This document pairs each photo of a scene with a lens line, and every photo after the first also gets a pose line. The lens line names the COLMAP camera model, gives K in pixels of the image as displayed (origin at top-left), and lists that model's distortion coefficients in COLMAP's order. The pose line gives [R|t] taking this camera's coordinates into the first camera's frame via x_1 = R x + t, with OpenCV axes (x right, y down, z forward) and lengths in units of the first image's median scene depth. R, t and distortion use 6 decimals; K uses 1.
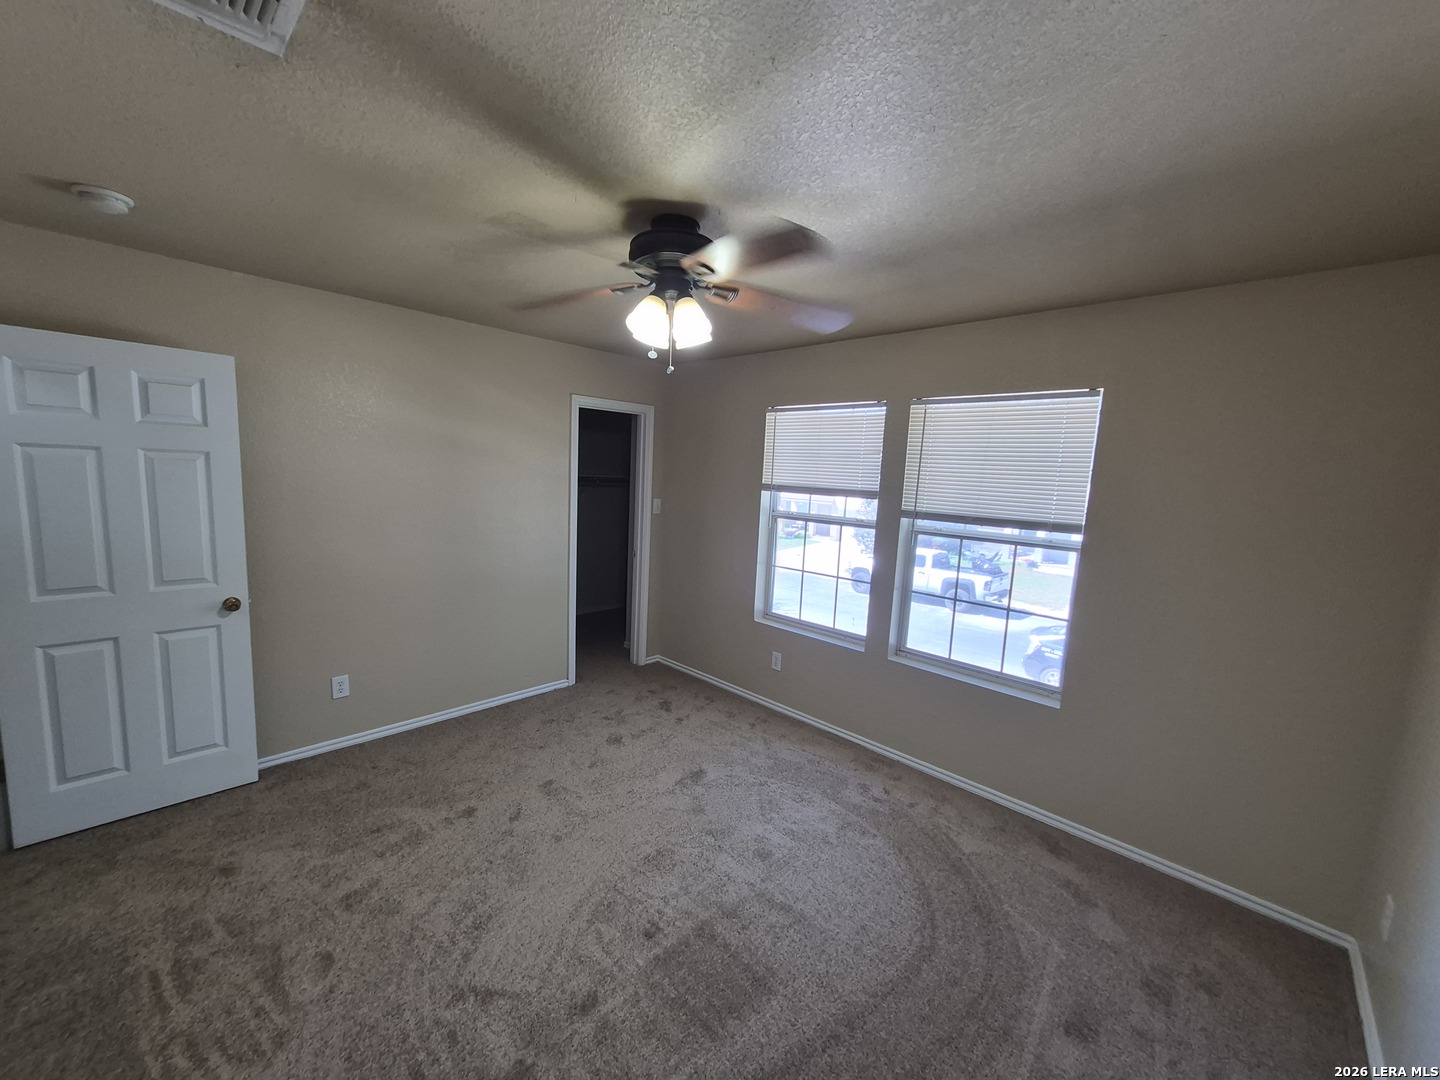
lens RADIAL K [[563.7, 0, 701.8], [0, 563.7, 541.1], [0, 0, 1]] dist [0.008269, -0.000798]
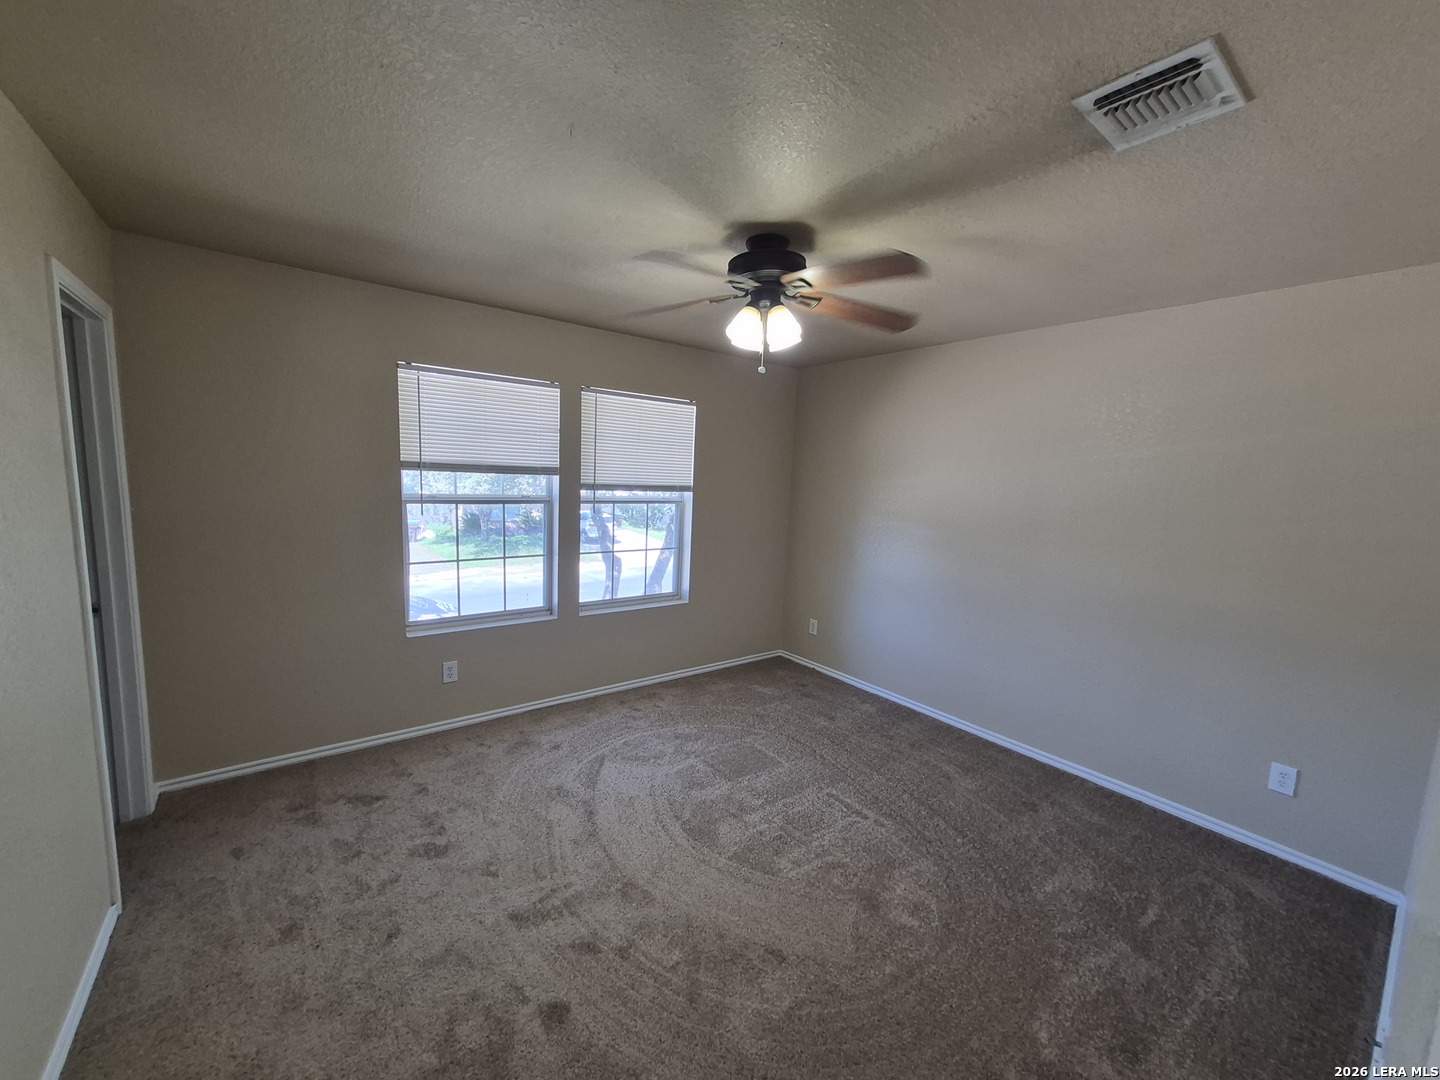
lens RADIAL K [[563.7, 0, 715.9], [0, 563.7, 542.5], [0, 0, 1]] dist [0.008269, -0.000798]
pose [[0.138107, -0.162259, 0.977036, -0.718444], [0.087458, 0.984633, 0.151158, -0.083831], [-0.986548, 0.064574, 0.150175, 0.550191]]
